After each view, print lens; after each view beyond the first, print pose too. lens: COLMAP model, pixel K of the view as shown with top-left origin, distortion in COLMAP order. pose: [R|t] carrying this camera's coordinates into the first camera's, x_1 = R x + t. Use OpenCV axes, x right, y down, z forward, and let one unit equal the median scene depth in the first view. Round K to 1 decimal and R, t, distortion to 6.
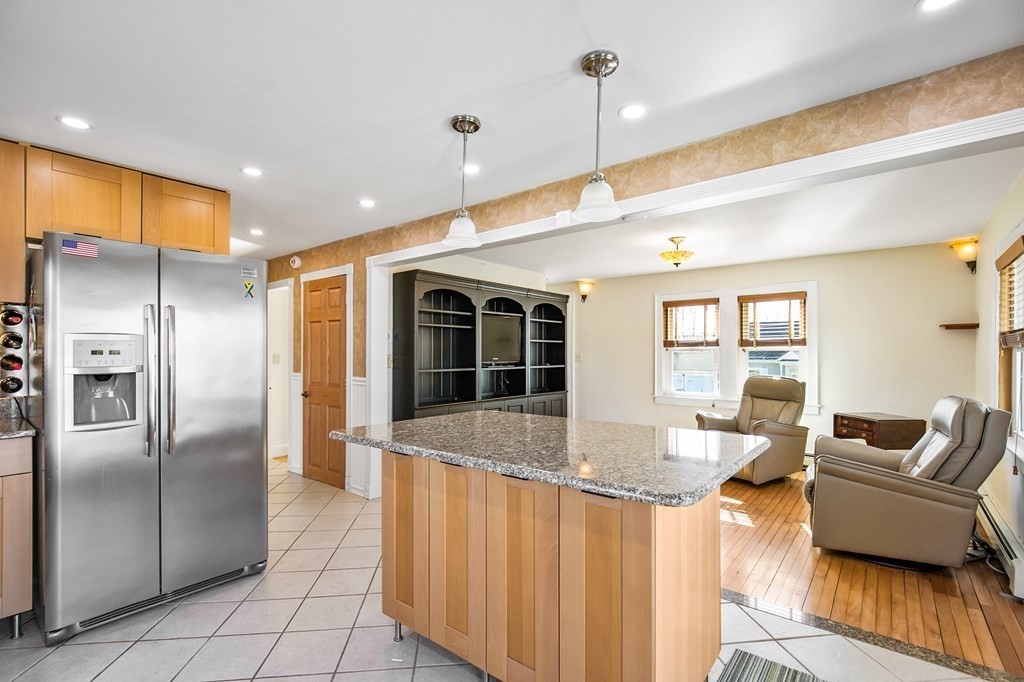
lens RADIAL K [[471.8, 0, 510.2], [0, 471.8, 351.8], [0, 0, 1]] dist [-0.003874, 0.000687]
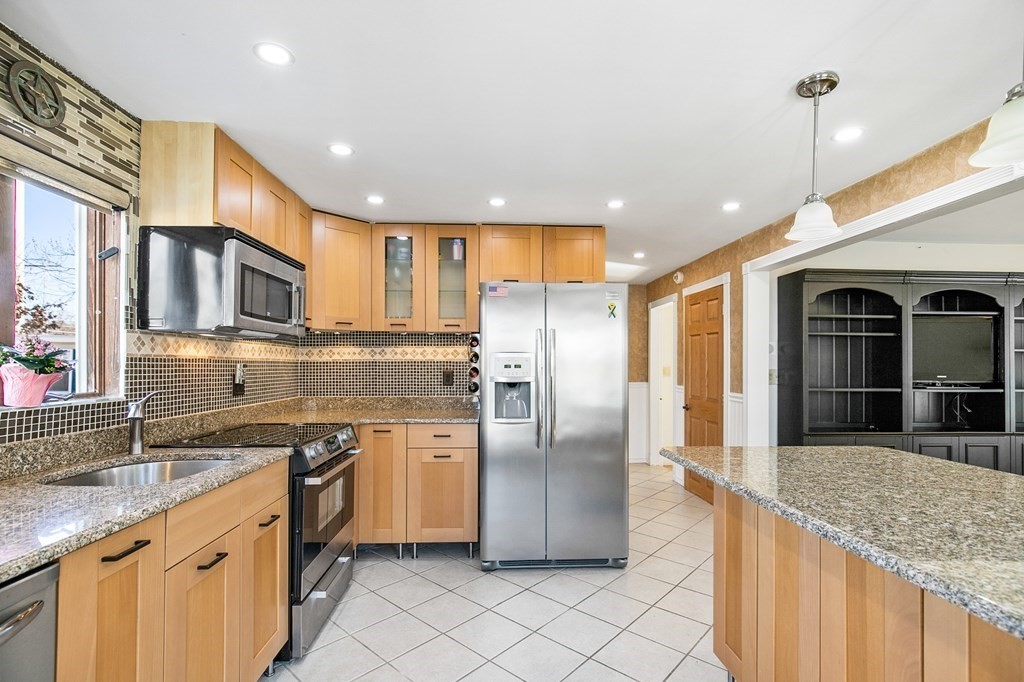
lens RADIAL K [[478.3, 0, 514.8], [0, 478.3, 358.3], [0, 0, 1]] dist [-0.007653, 0.000904]
pose [[0.673015, -0.002254, -0.739625, 0.079669], [-0.004811, 0.999961, -0.007425, -0.005685], [0.739613, 0.008555, 0.672978, 0.041615]]
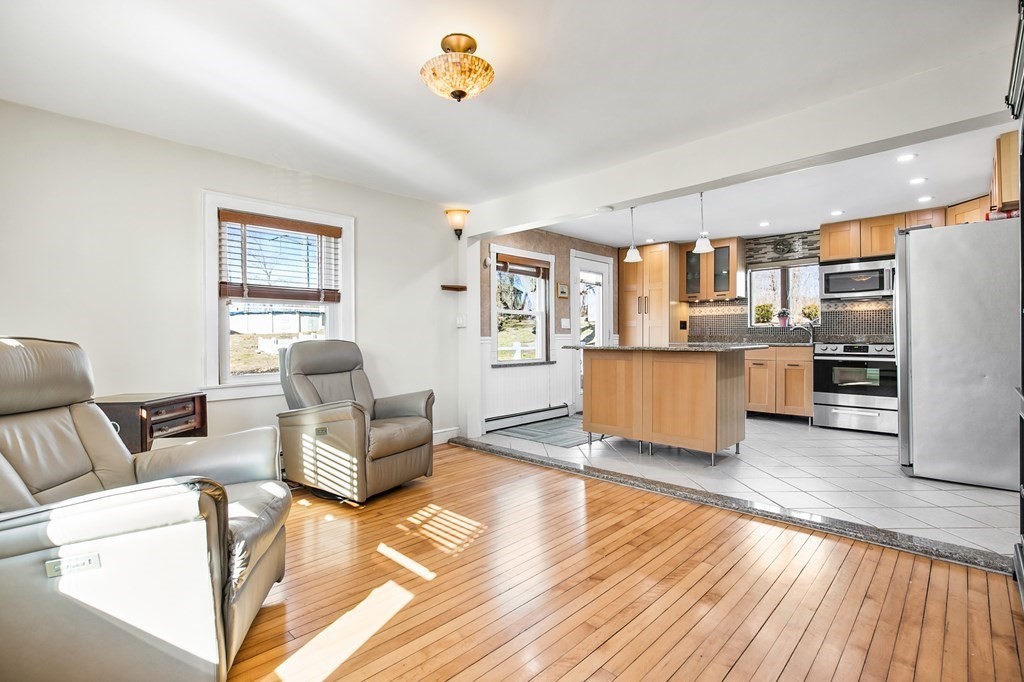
lens RADIAL K [[479.1, 0, 512.0], [0, 479.1, 341.0], [0, 0, 1]] dist [-0.003941, 0.000214]
pose [[-0.997662, 0.007838, 0.067888, 0.273183], [0.008121, 0.999959, 0.003898, 0.060622], [-0.067855, 0.004440, -0.997685, 1.464321]]
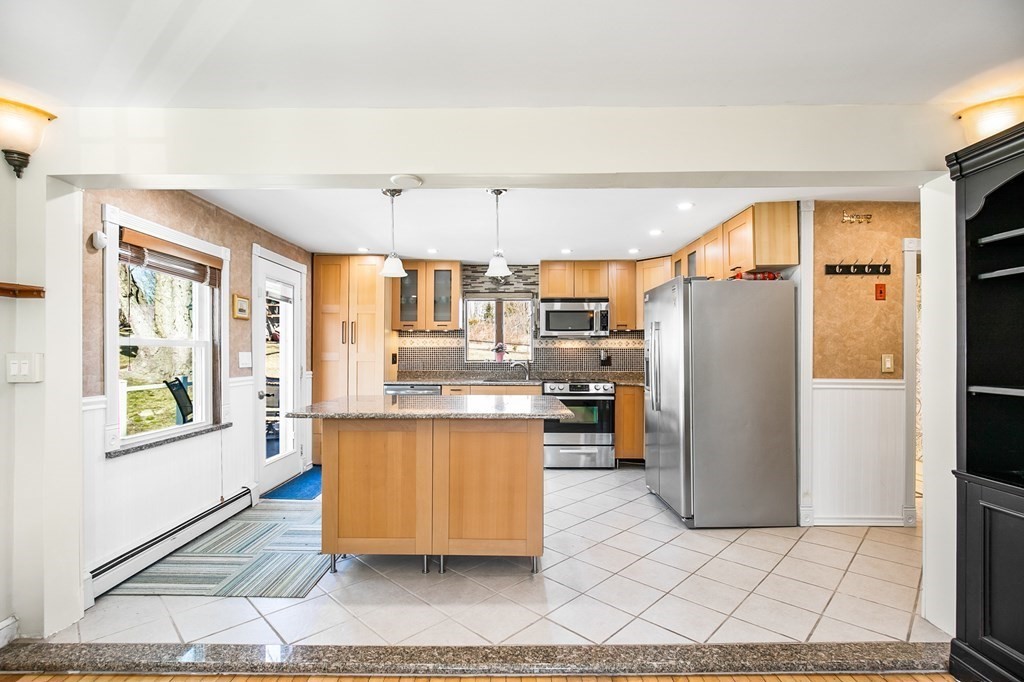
lens RADIAL K [[471.8, 0, 510.2], [0, 471.8, 351.8], [0, 0, 1]] dist [-0.003874, 0.000687]
pose [[-0.768539, 0.000596, -0.639803, 0.391207], [0.003296, 0.999990, -0.003029, 0.005876], [0.639794, -0.004437, -0.768533, 1.037279]]
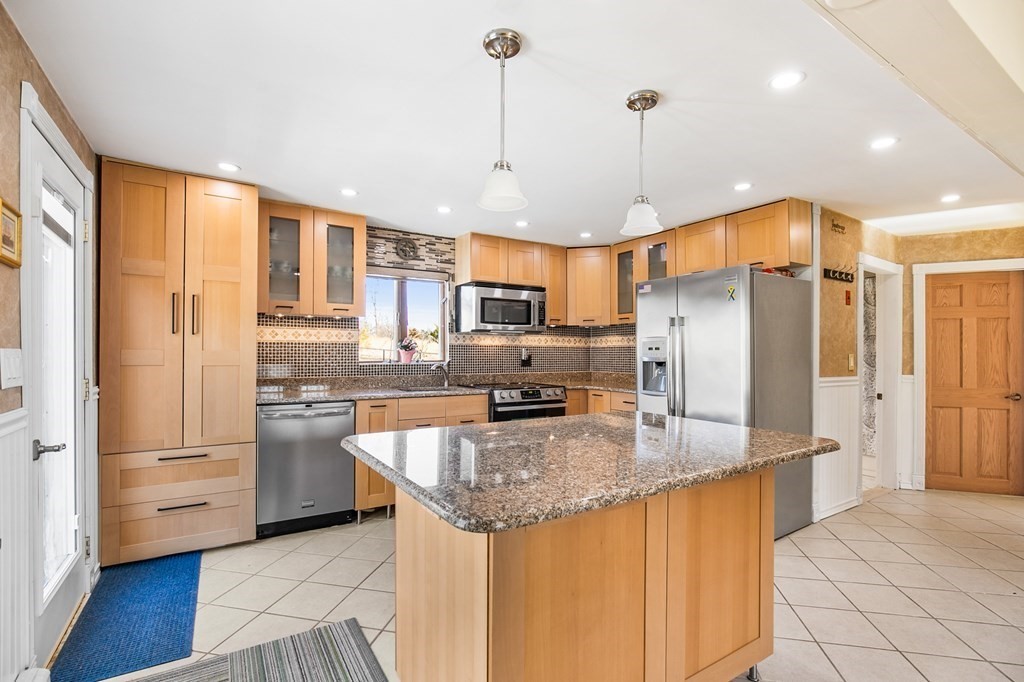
lens RADIAL K [[467.2, 0, 510.3], [0, 467.2, 348.9], [0, 0, 1]] dist [-0.009103, 0.001715]
pose [[-0.307531, -0.002907, -0.951534, 0.418250], [0.000162, 0.999995, -0.003107, 0.003323], [0.951538, -0.001109, -0.307529, 0.506644]]
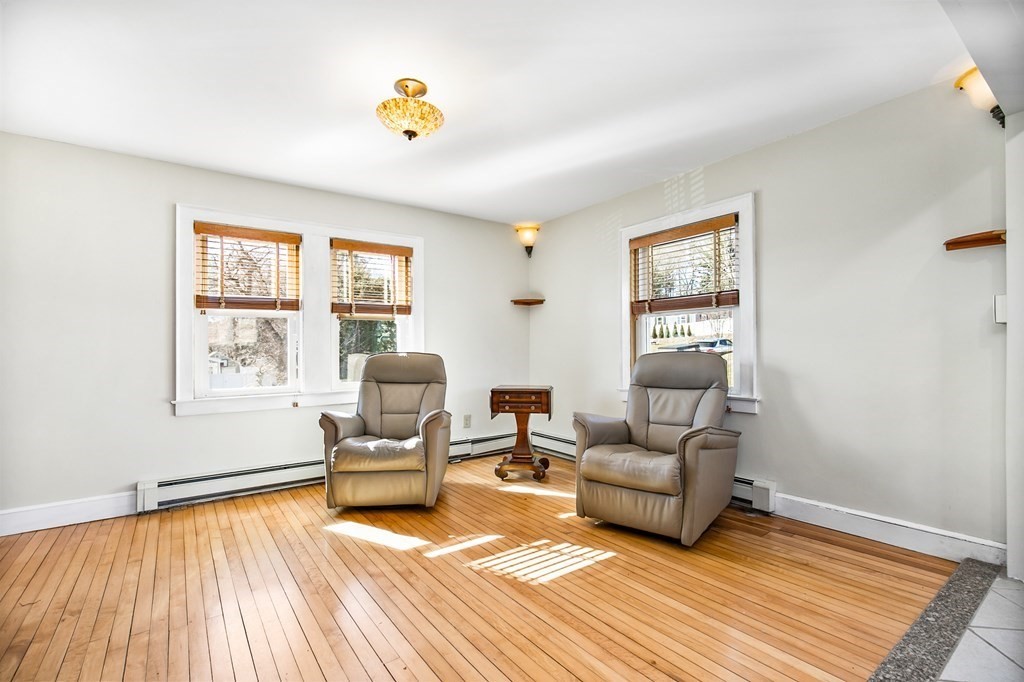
lens RADIAL K [[467.2, 0, 510.3], [0, 467.2, 348.9], [0, 0, 1]] dist [-0.009103, 0.001715]
pose [[0.249457, -0.001260, 0.968385, -0.126841], [0.009740, 0.999952, -0.001208, 0.056715], [-0.968337, 0.009734, 0.249457, 0.747253]]
